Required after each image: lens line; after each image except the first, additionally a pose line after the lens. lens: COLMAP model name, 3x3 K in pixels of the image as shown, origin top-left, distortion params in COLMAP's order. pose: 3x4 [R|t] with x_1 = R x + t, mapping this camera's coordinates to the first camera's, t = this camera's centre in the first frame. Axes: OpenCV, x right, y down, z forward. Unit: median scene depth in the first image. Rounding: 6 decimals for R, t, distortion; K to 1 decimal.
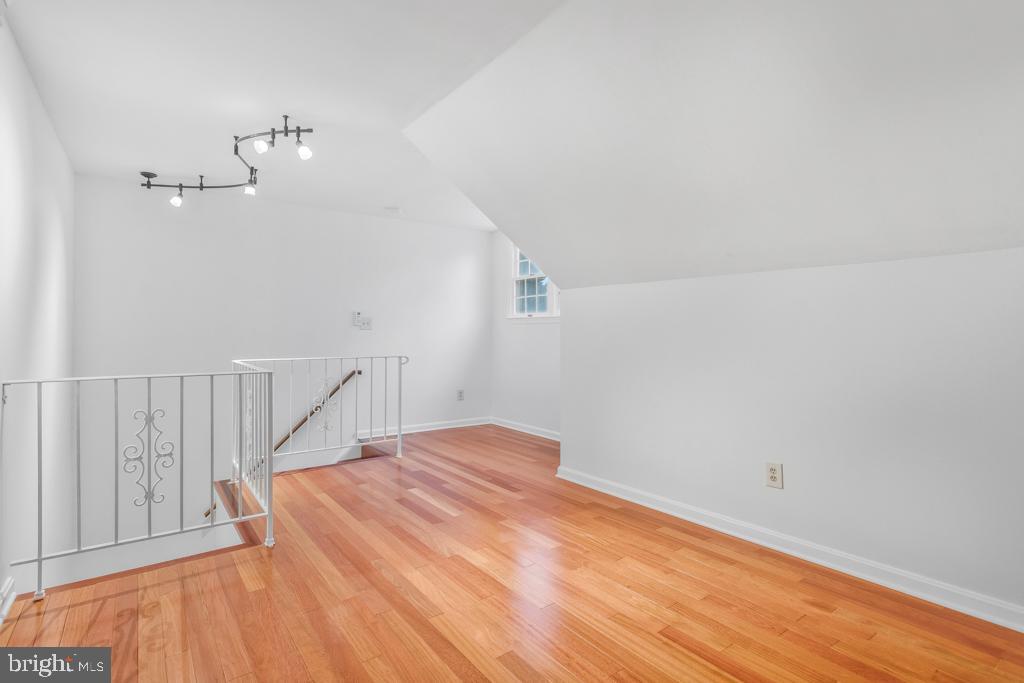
lens RADIAL K [[493.9, 0, 512.4], [0, 493.9, 332.5], [0, 0, 1]] dist [0.003557, 0.001627]
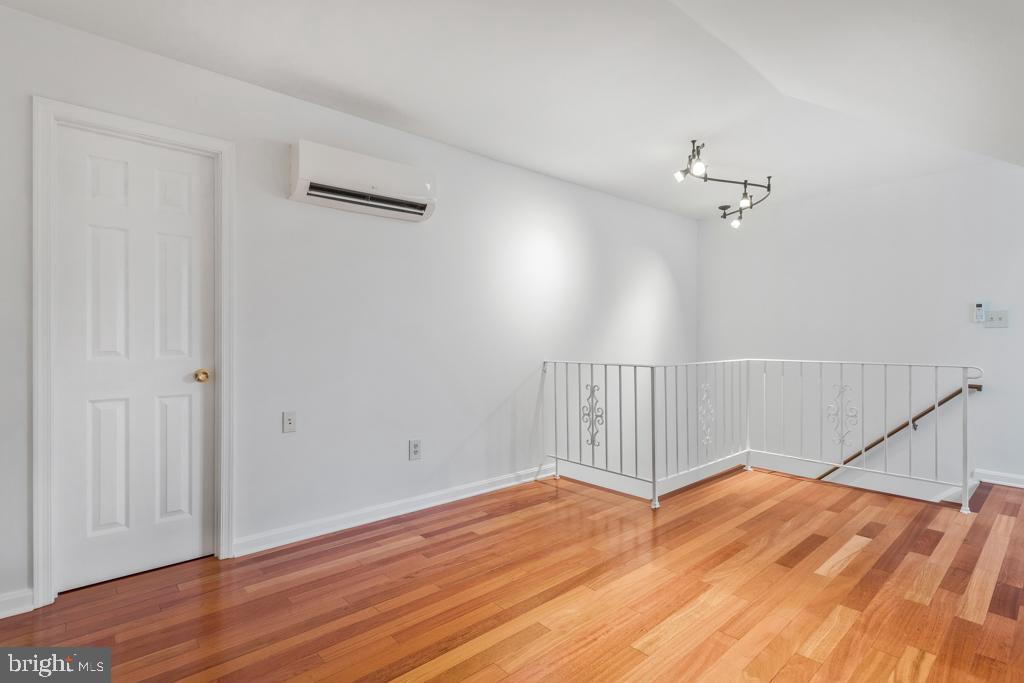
lens RADIAL K [[493.9, 0, 516.4], [0, 493.9, 340.2], [0, 0, 1]] dist [0.003557, 0.001627]
pose [[0.101203, 0.008692, -0.994828, 0.609815], [0.007524, 0.999927, 0.009502, 0.000027], [0.994837, -0.008447, 0.101130, 0.472199]]
